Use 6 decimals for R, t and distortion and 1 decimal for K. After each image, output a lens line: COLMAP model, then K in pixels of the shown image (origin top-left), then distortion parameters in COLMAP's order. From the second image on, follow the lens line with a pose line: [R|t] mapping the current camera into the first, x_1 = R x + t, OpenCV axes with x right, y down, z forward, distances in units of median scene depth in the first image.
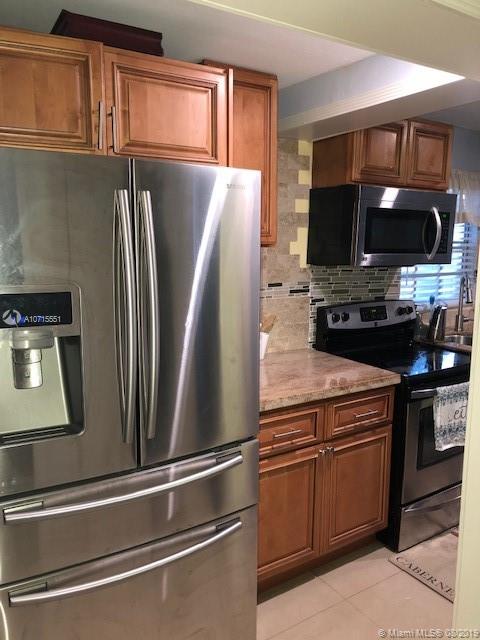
lens RADIAL K [[523.6, 0, 243.1], [0, 523.6, 319.1], [0, 0, 1]] dist [0.062129, -0.049409]
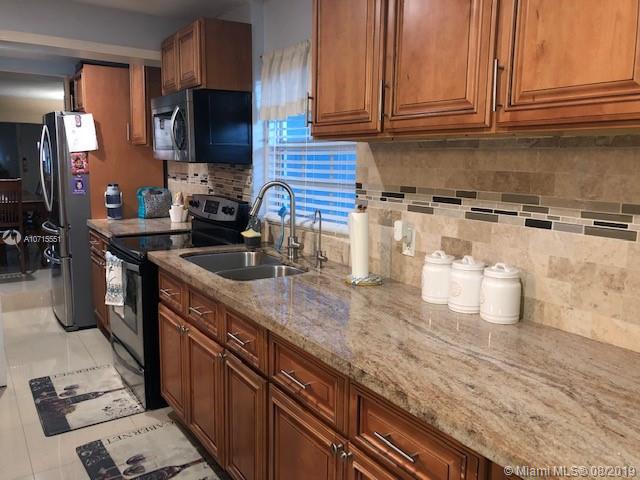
lens RADIAL K [[523.6, 0, 313.2], [0, 523.6, 234.9], [0, 0, 1]] dist [0.062129, -0.049409]
pose [[-0.006298, 0.126245, -0.991979, 1.409807], [-0.174904, 0.976568, 0.125395, -0.133861], [0.984565, 0.174291, 0.015930, 1.254322]]
